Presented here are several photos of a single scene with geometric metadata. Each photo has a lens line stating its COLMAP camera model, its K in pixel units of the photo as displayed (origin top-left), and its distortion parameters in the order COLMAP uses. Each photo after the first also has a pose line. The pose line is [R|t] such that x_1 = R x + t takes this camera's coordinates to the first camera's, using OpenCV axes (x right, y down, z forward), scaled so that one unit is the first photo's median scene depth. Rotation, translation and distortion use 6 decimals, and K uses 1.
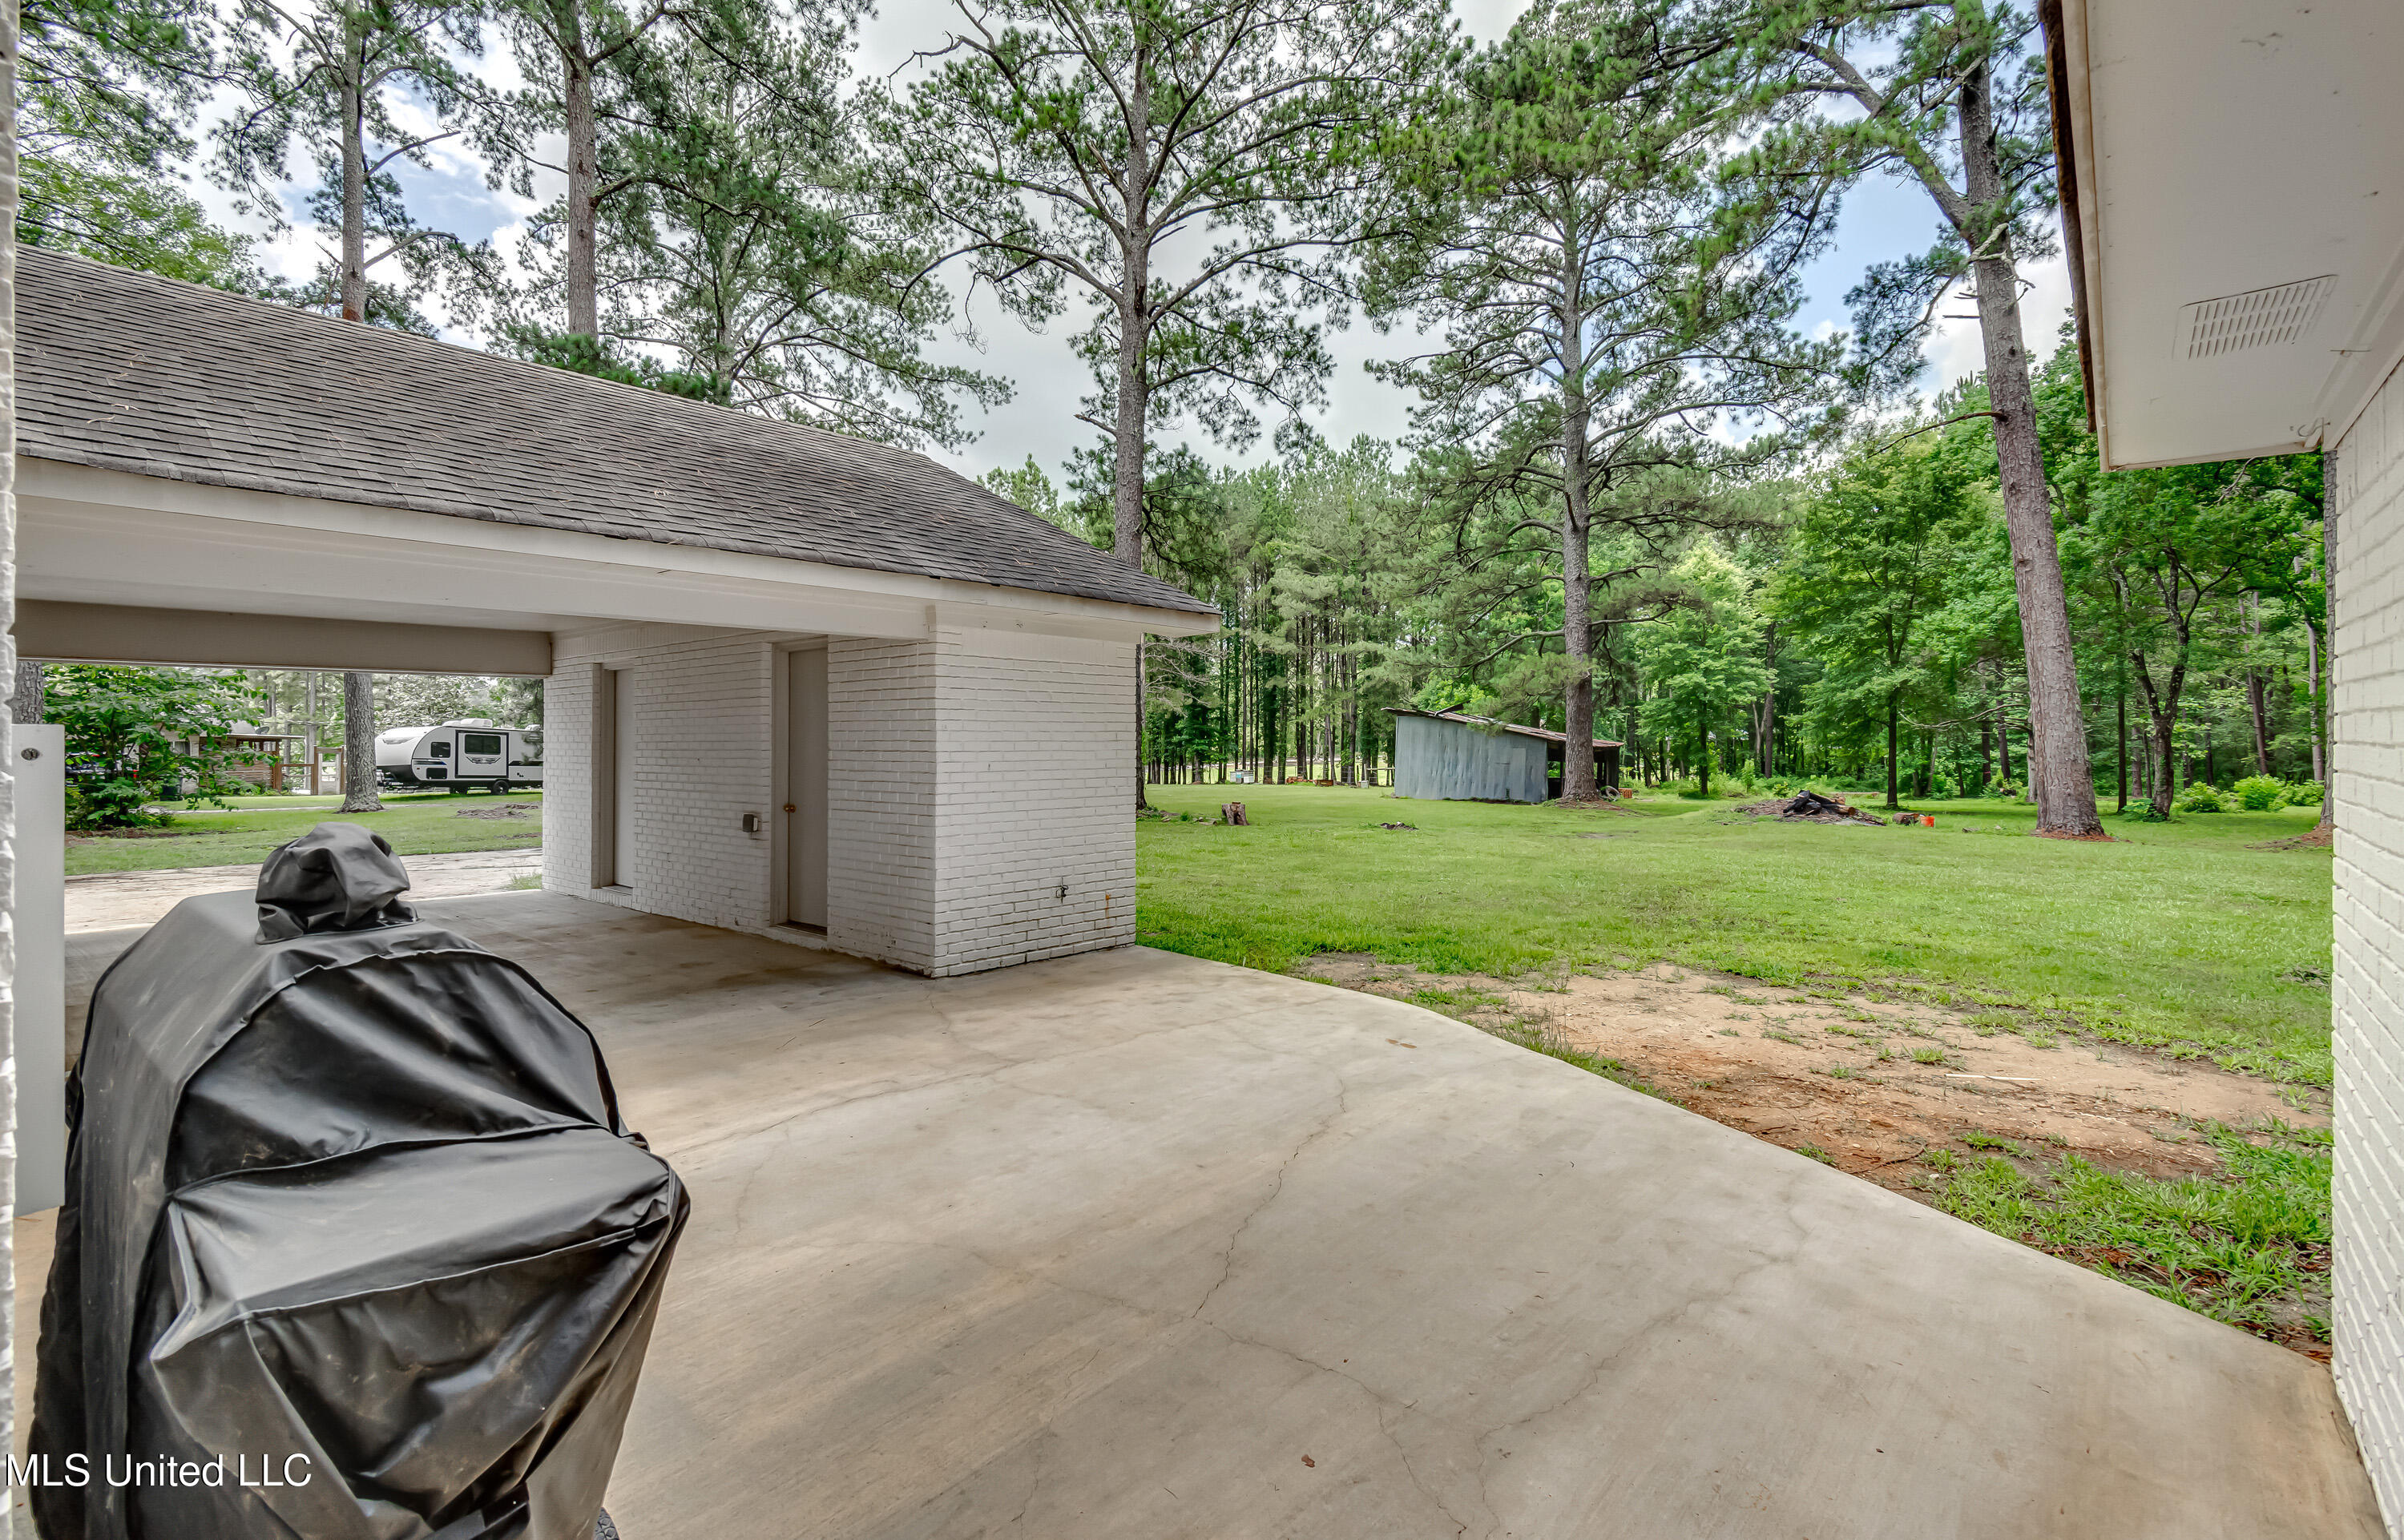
lens RADIAL K [[1073.0, 0, 1201.3], [0, 1073.0, 706.8], [0, 0, 1]] dist [0.002915, -0.000363]
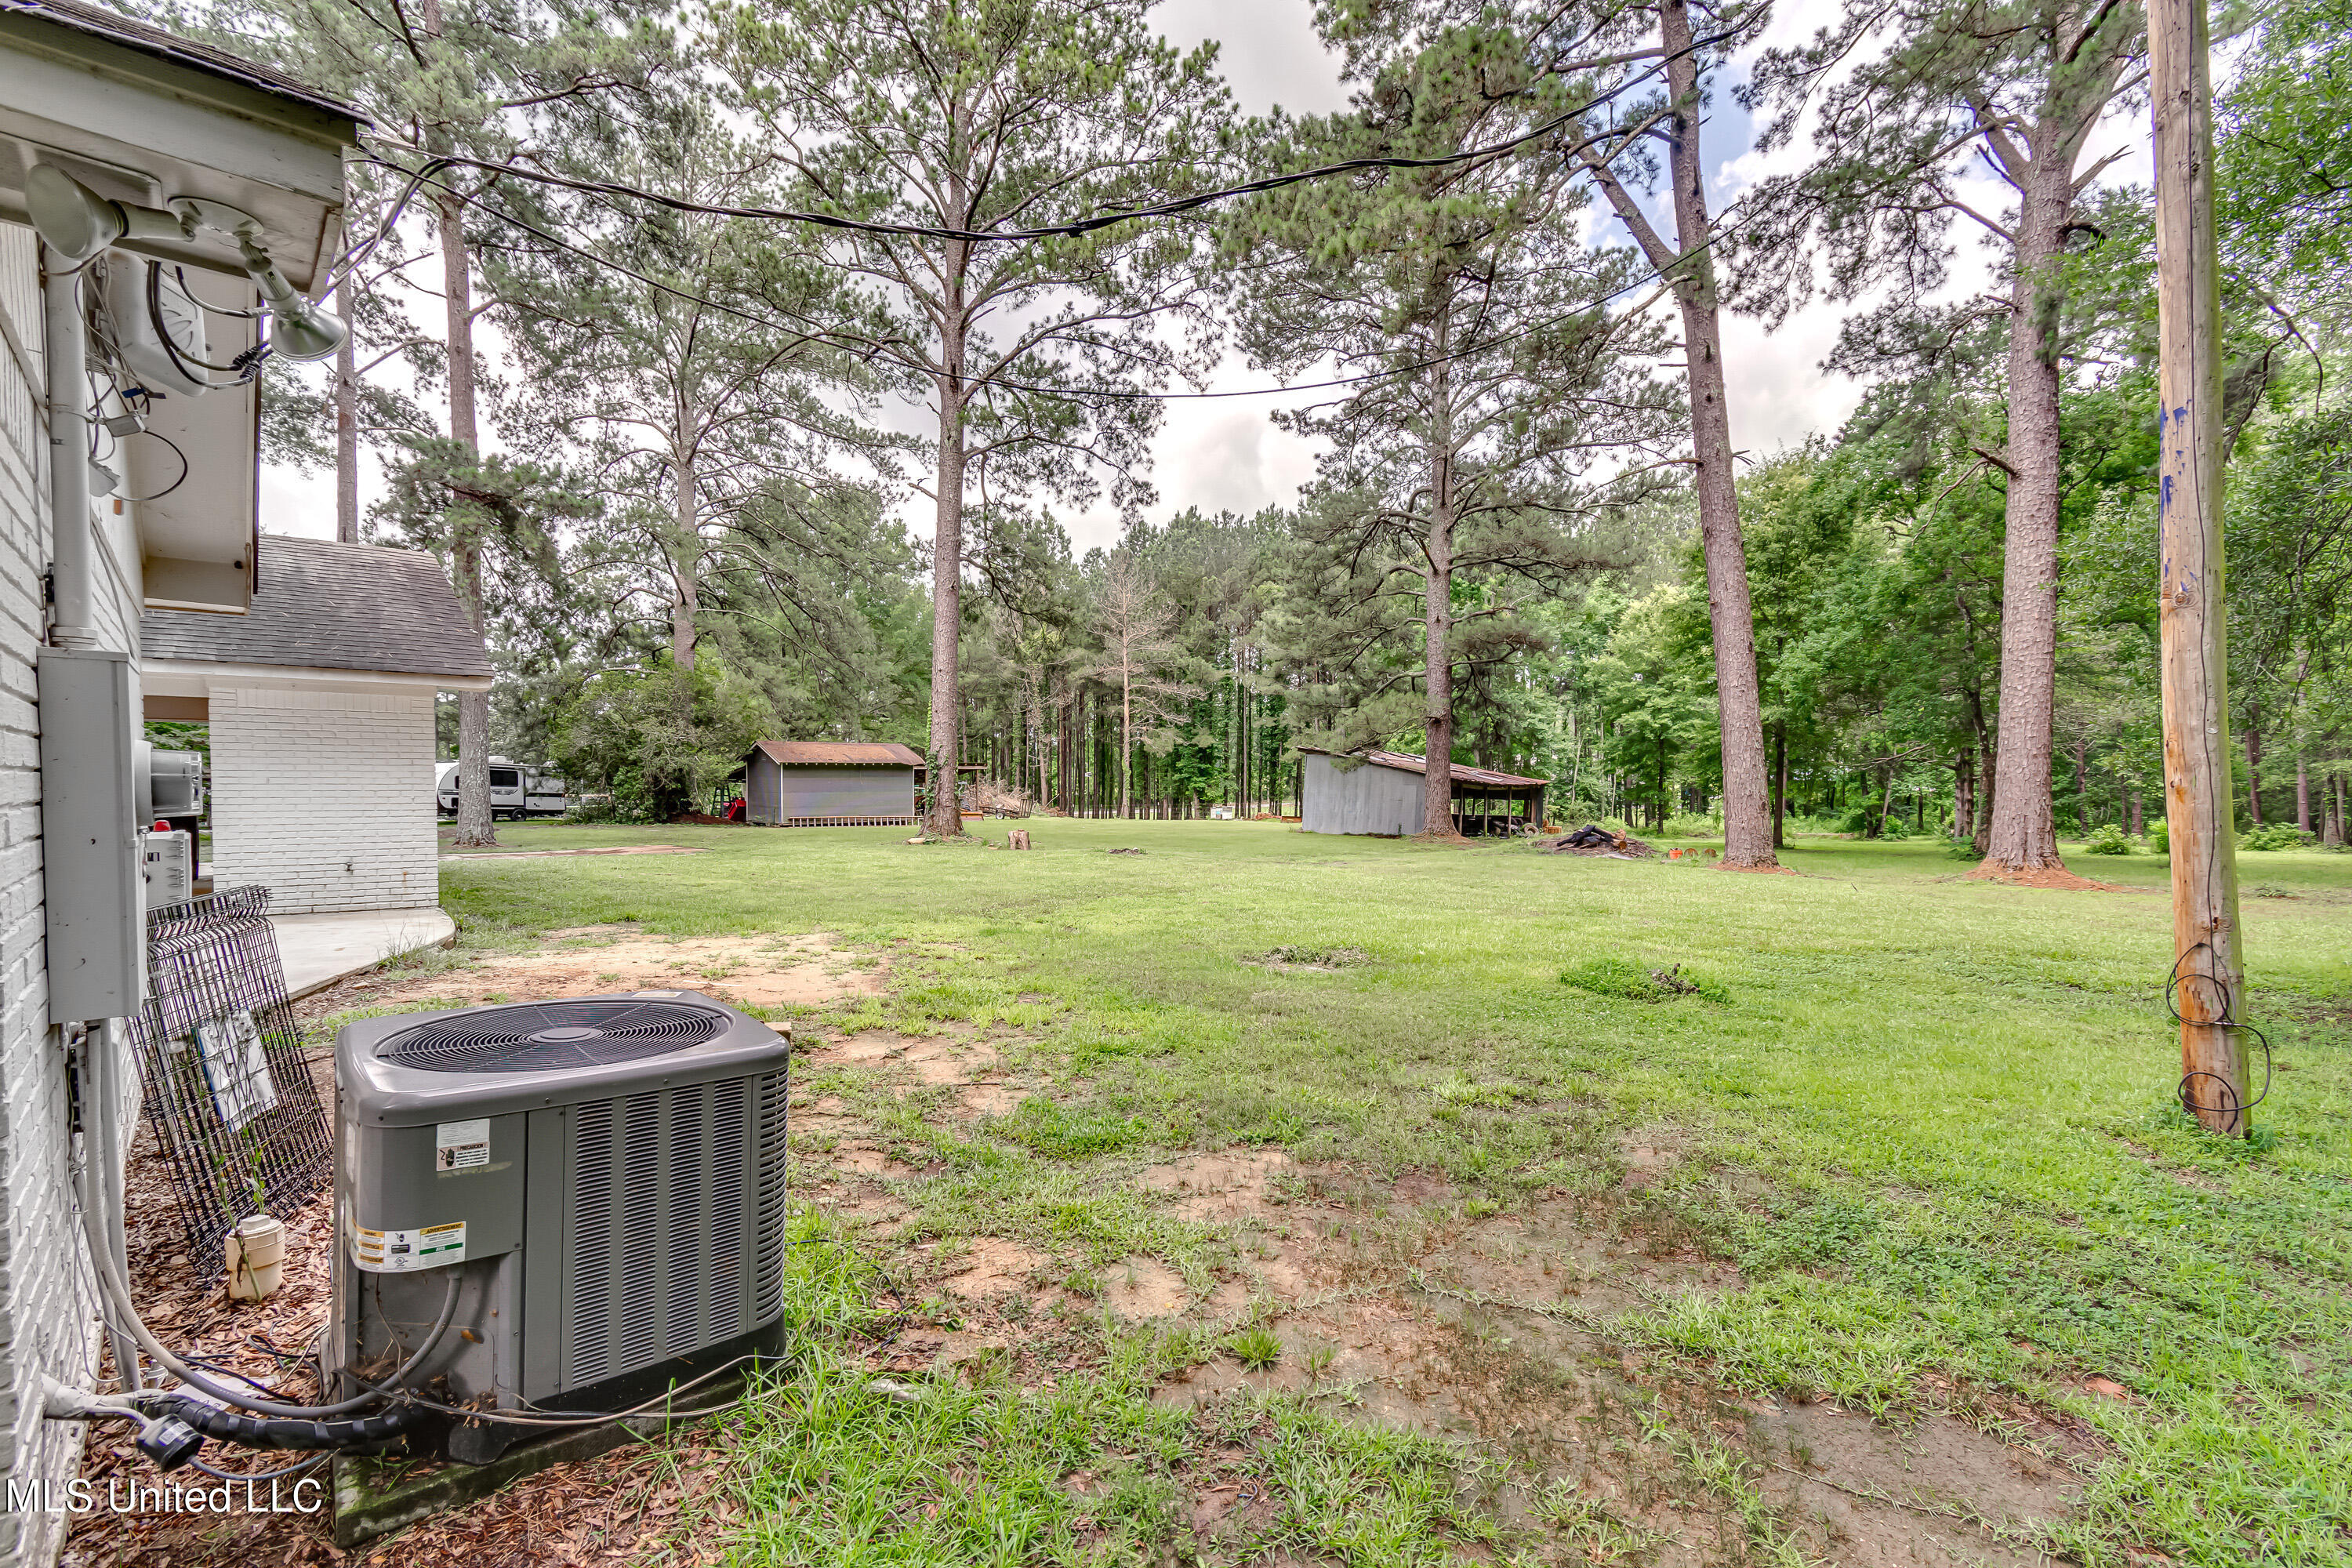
lens RADIAL K [[1074.7, 0, 1178.1], [0, 1074.7, 789.1], [0, 0, 1]] dist [0.002375, 0.000545]
pose [[0.990880, 0.004778, -0.134661, 0.302453], [0.000557, 0.999217, 0.039554, 0.001437], [0.134744, -0.039269, 0.990102, -0.079220]]
